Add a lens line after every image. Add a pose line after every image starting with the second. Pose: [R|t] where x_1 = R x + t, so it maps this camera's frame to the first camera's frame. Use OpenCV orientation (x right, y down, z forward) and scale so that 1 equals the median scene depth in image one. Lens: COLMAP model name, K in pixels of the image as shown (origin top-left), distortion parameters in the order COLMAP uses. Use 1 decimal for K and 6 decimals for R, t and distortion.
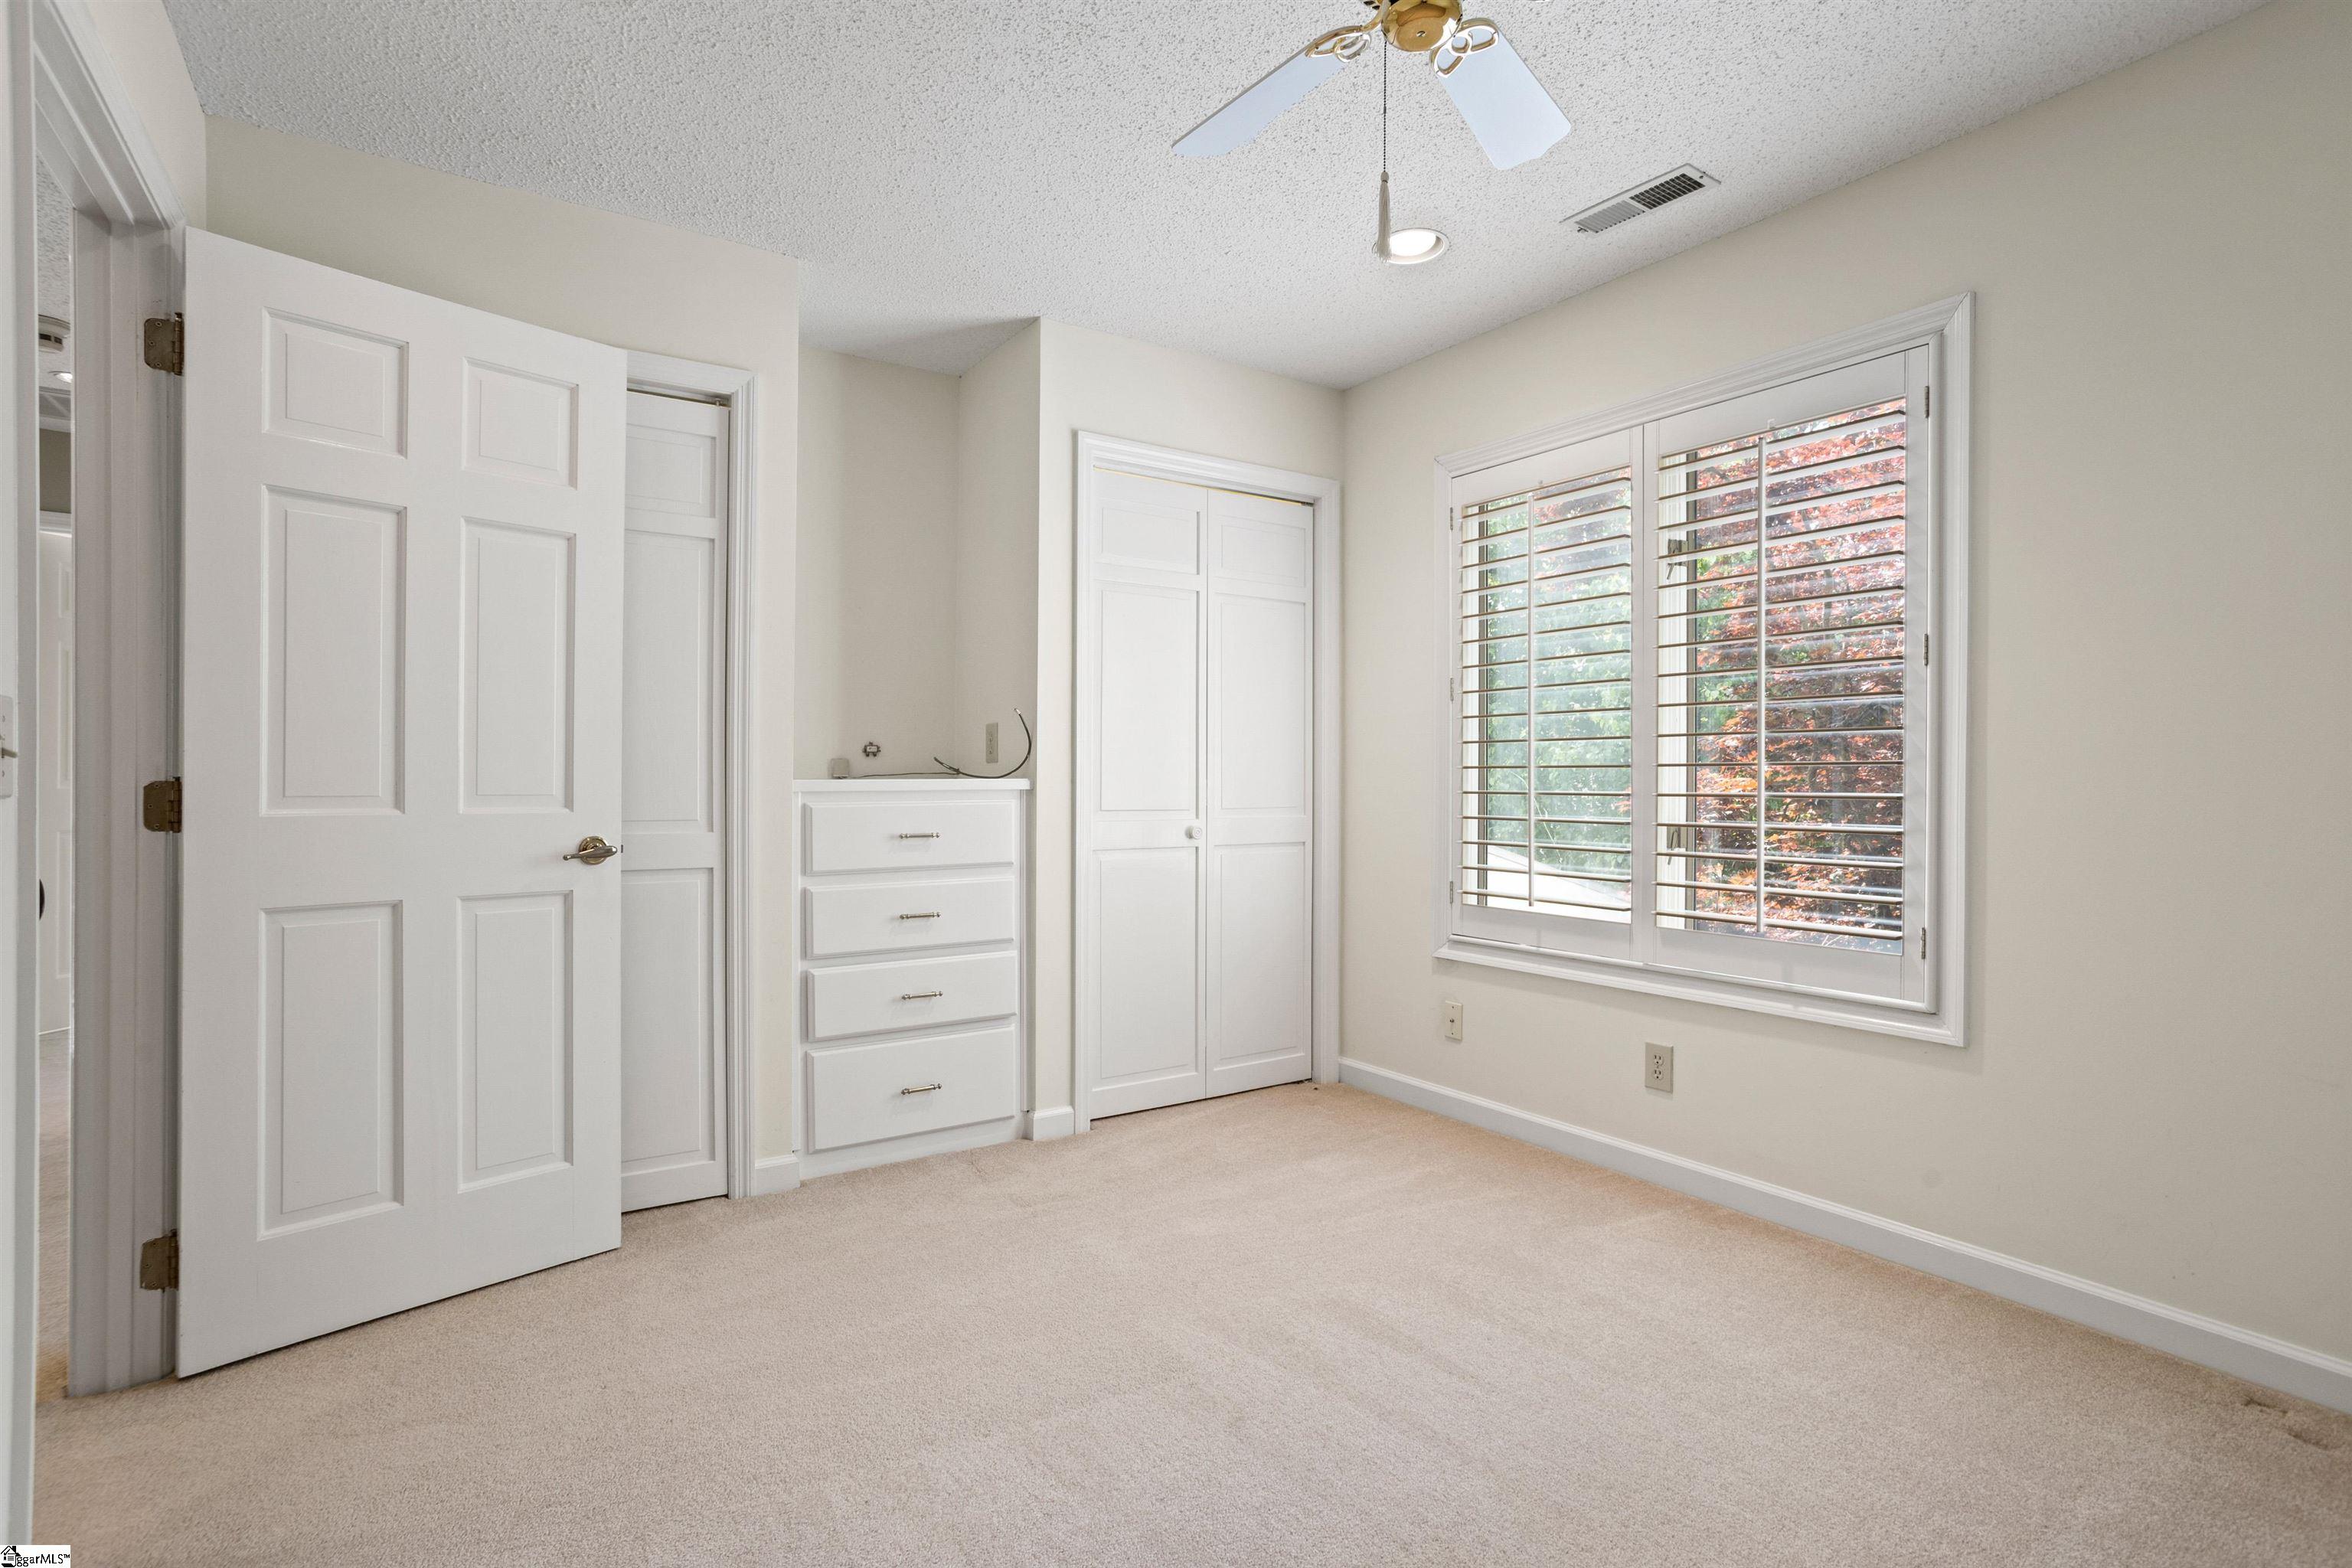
lens RADIAL K [[1111.2, 0, 1171.6], [0, 1111.2, 788.5], [0, 0, 1]] dist [-0.001800, -0.000139]
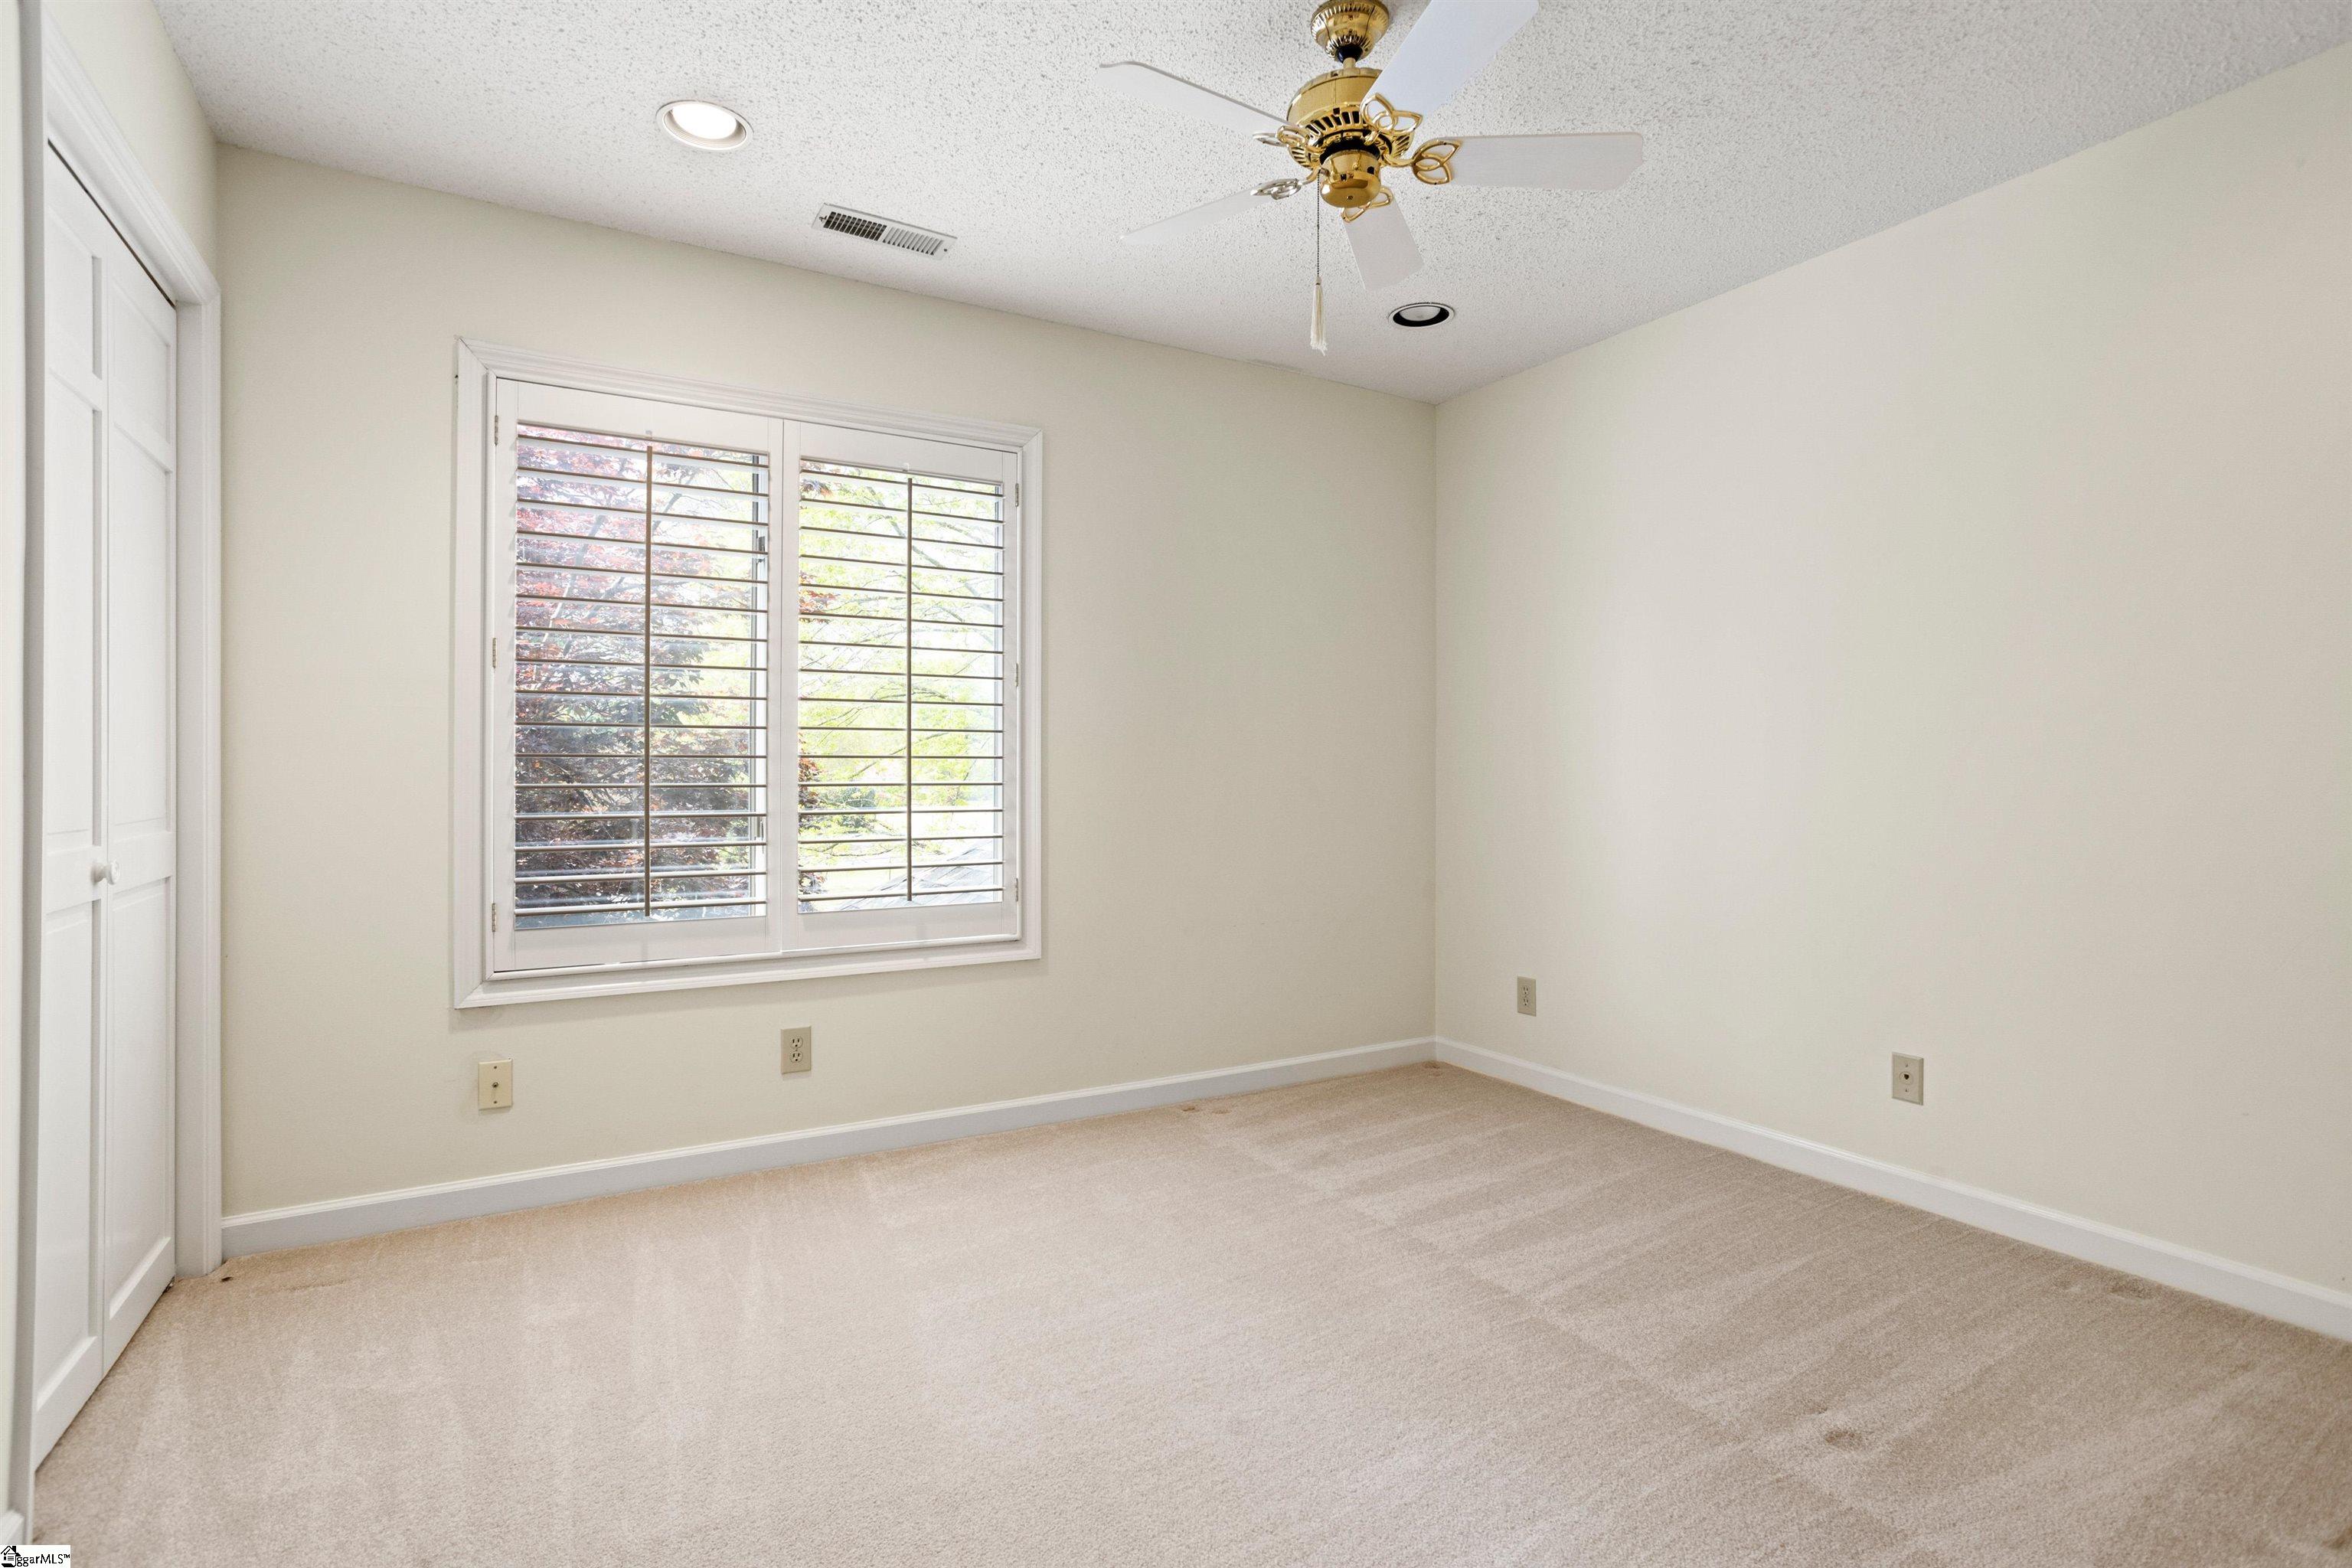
lens RADIAL K [[1132.7, 0, 1163.1], [0, 1132.7, 790.2], [0, 0, 1]] dist [-0.050552, 0.032777]
pose [[0.067469, -0.012035, 0.997649, -0.559076], [0.003368, 0.999924, 0.011834, 0.000341], [-0.997716, 0.002562, 0.067505, 0.583520]]
